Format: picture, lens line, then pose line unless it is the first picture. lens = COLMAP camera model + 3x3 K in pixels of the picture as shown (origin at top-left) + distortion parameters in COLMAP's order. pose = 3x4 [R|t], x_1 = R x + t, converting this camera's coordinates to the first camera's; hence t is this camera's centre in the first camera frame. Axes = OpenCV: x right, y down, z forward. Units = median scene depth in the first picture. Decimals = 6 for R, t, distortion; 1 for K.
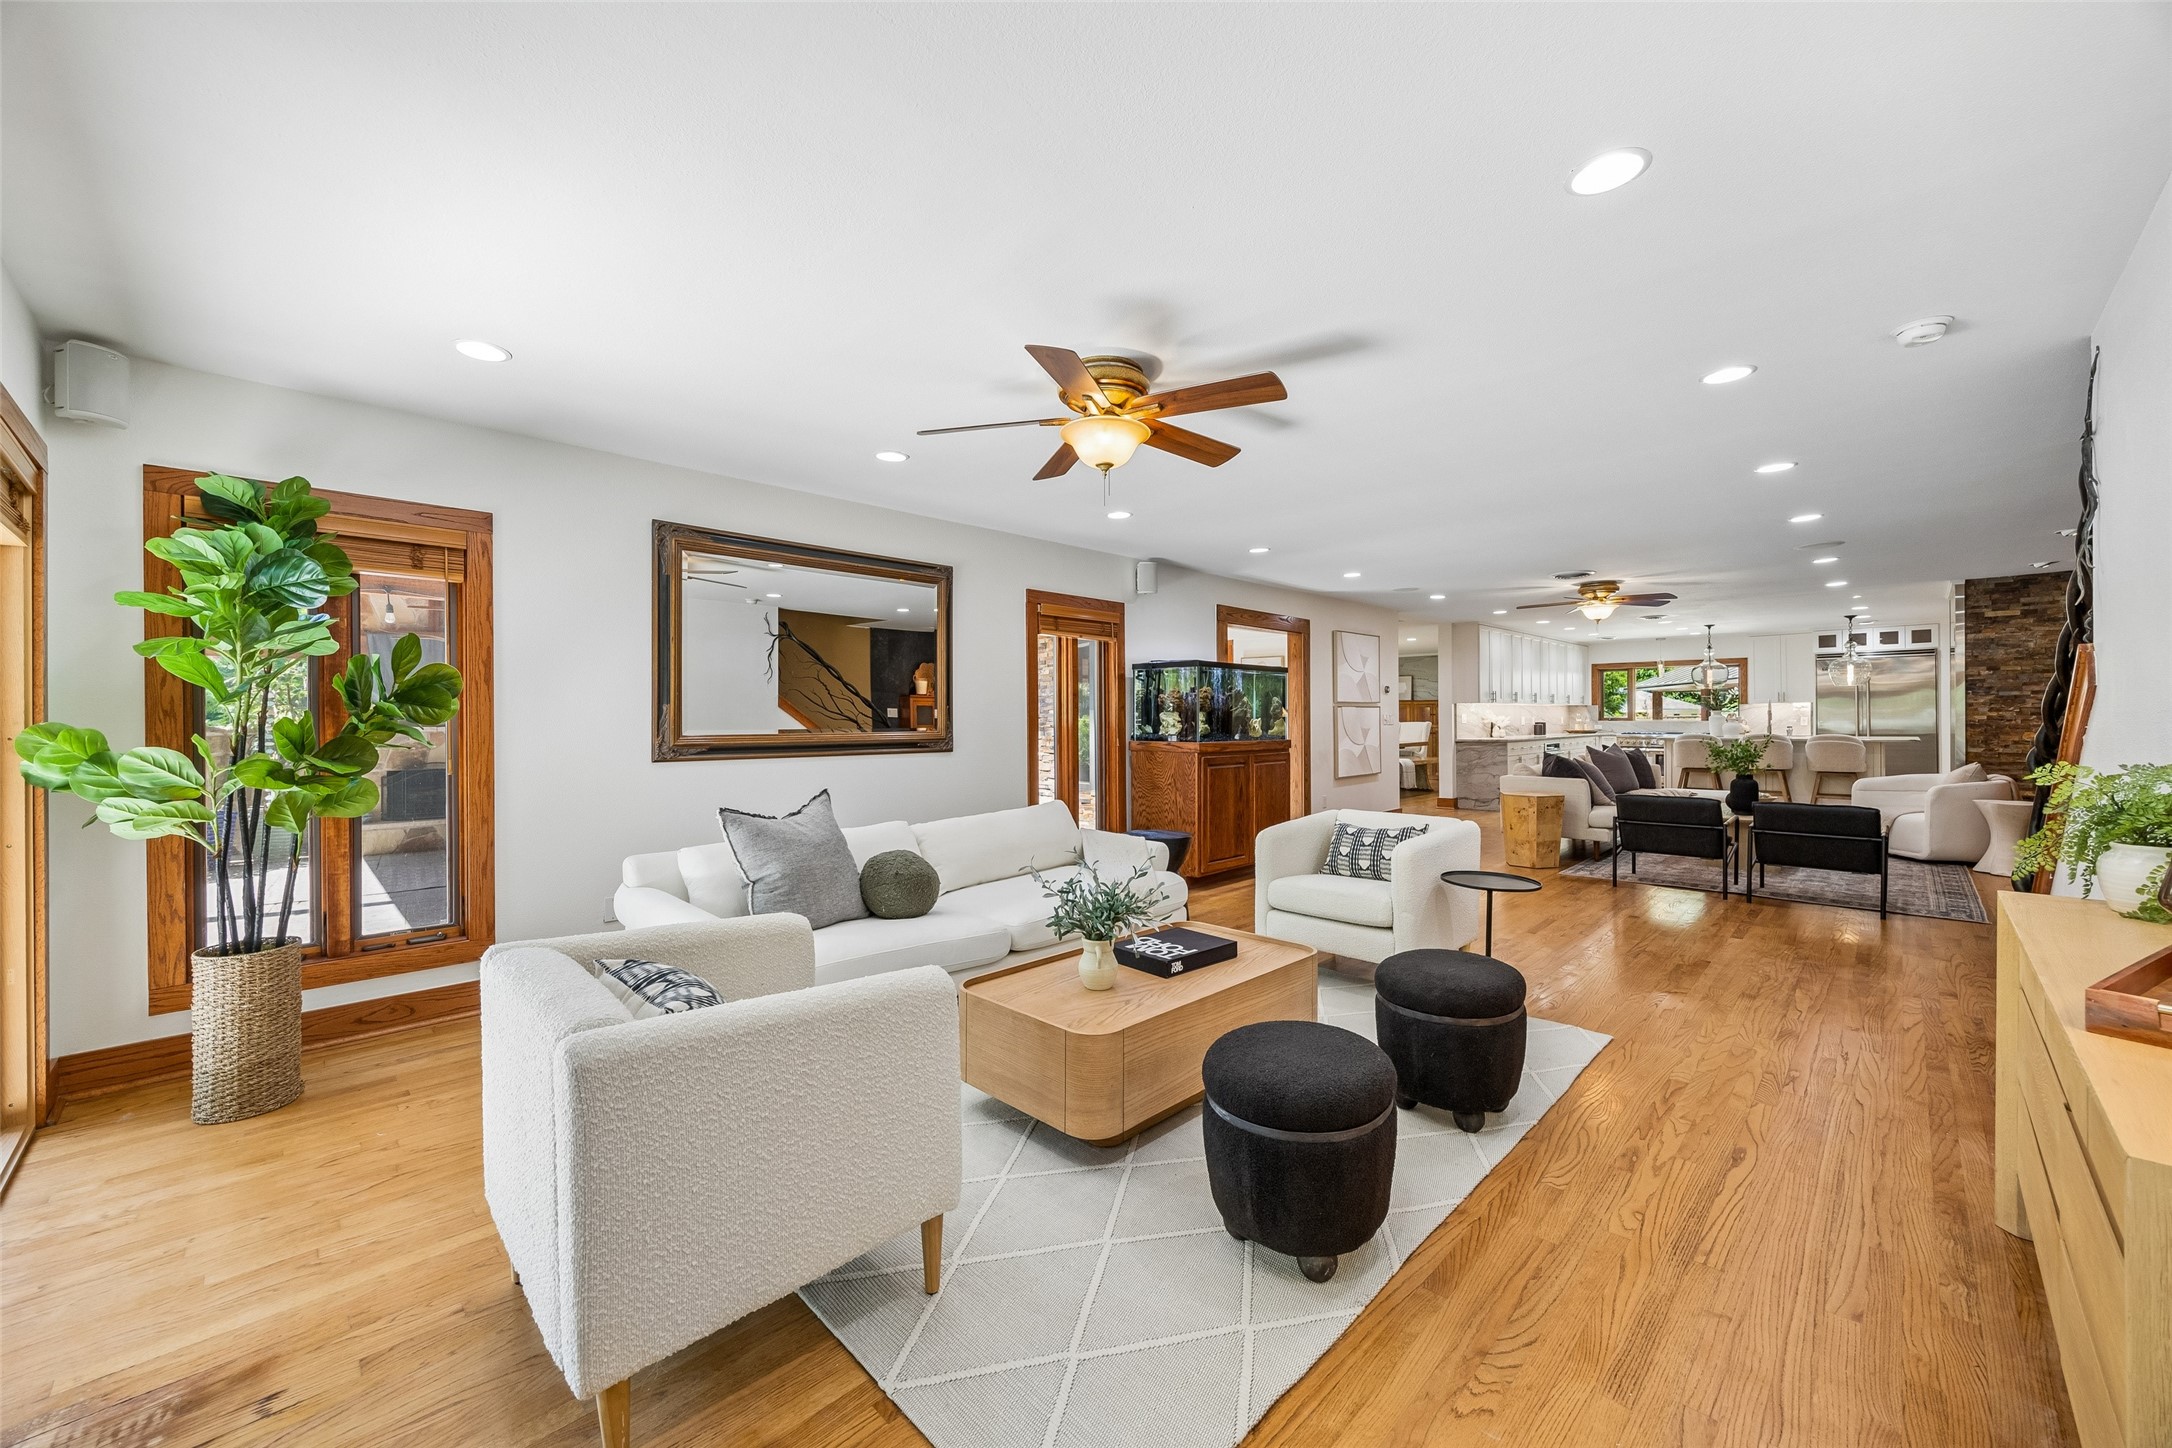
lens RADIAL K [[835.9, 0, 1079.2], [0, 835.9, 712.4], [0, 0, 1]] dist [-0.001035, -0.000482]
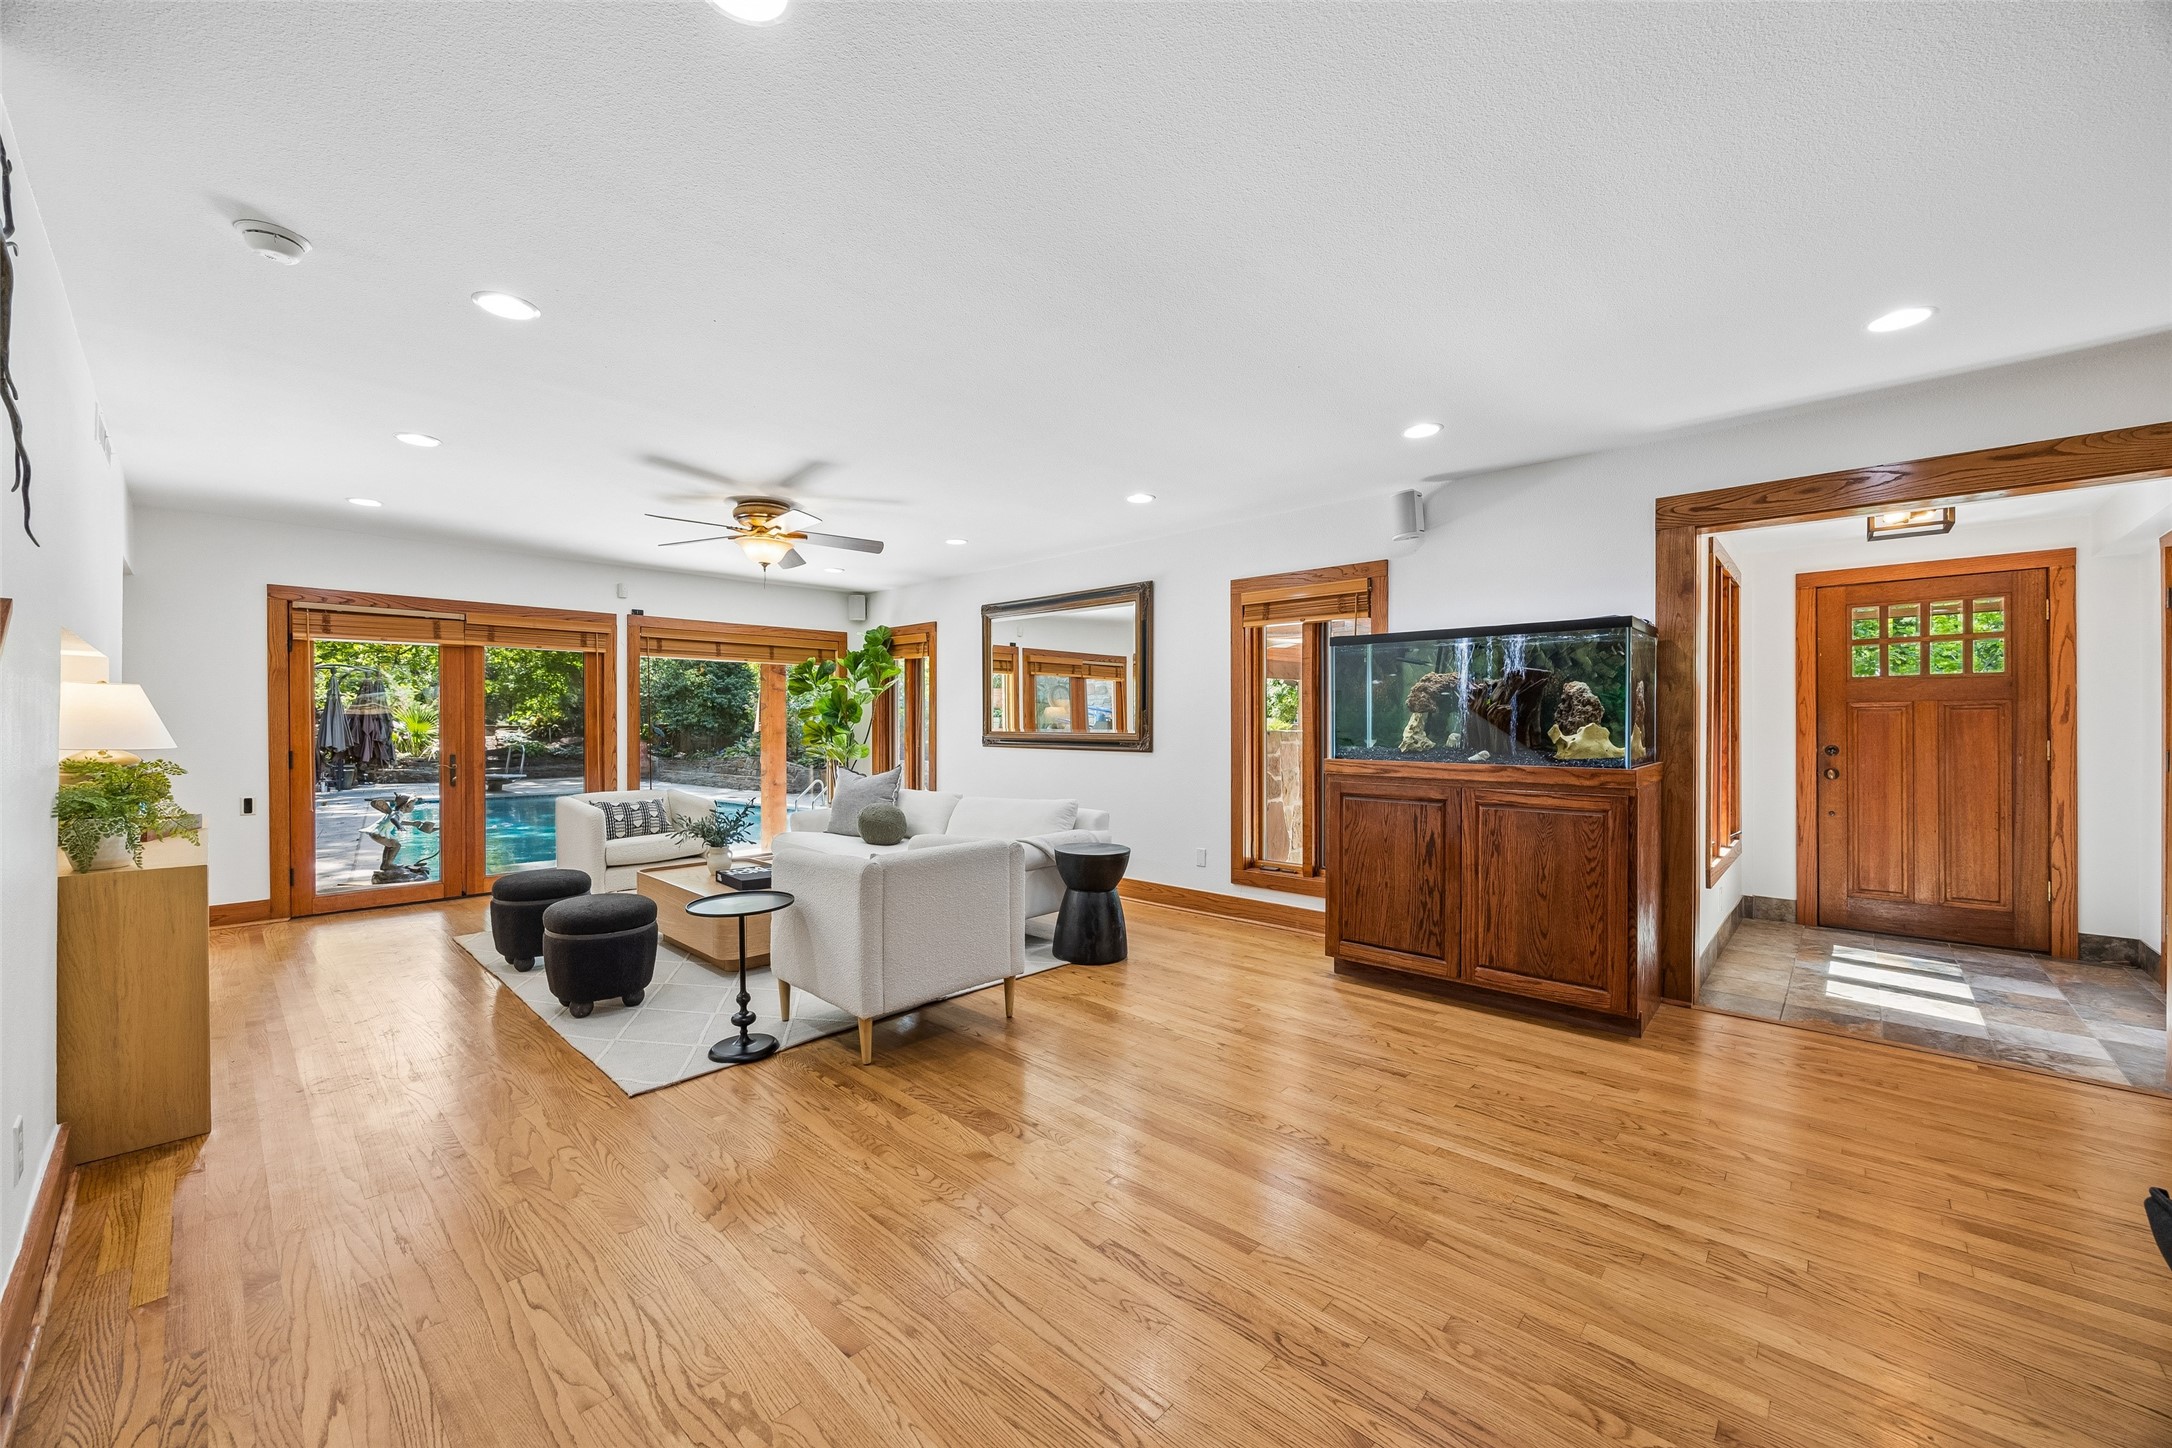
lens RADIAL K [[835.9, 0, 1079.2], [0, 835.9, 712.4], [0, 0, 1]] dist [-0.001035, -0.000482]
pose [[0.012631, -0.006993, -0.999896, 0.726659], [0.008289, 0.999942, -0.006889, -0.001285], [0.999886, -0.008201, 0.012688, 0.703092]]
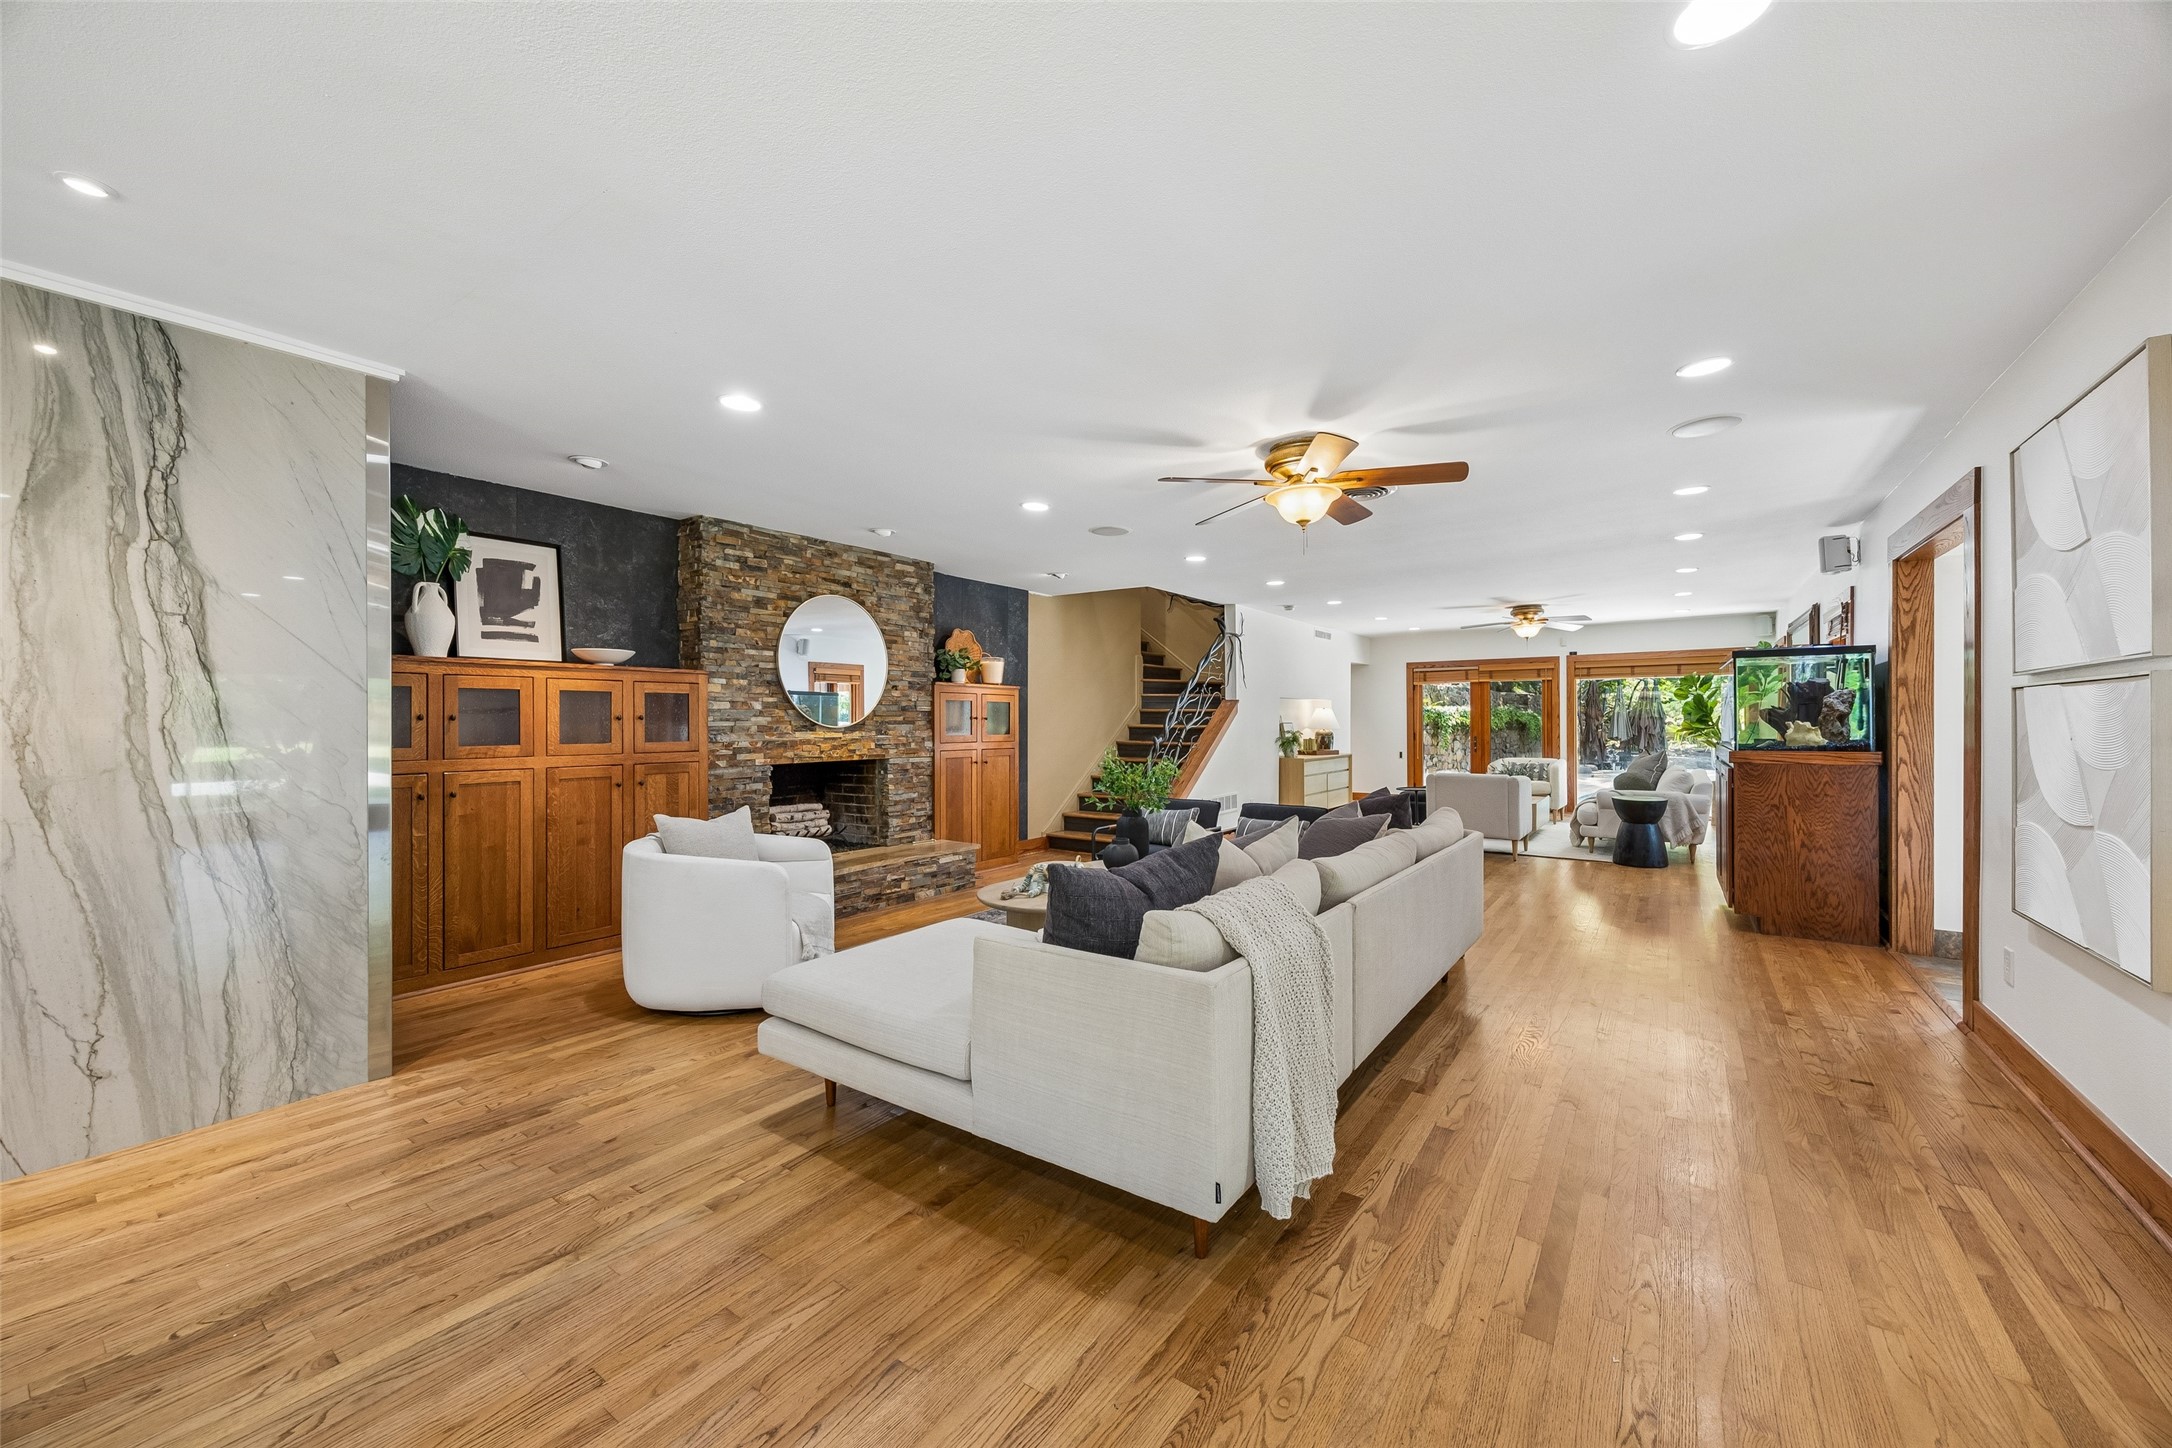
lens RADIAL K [[830.1, 0, 1075.7], [0, 830.1, 721.4], [0, 0, 1]] dist [-0.002717, -0.000155]
pose [[-0.988735, 0.007398, -0.149494, 0.954294], [0.008461, 0.999943, -0.006471, 0.005620], [0.149438, -0.007663, -0.988741, 1.682672]]
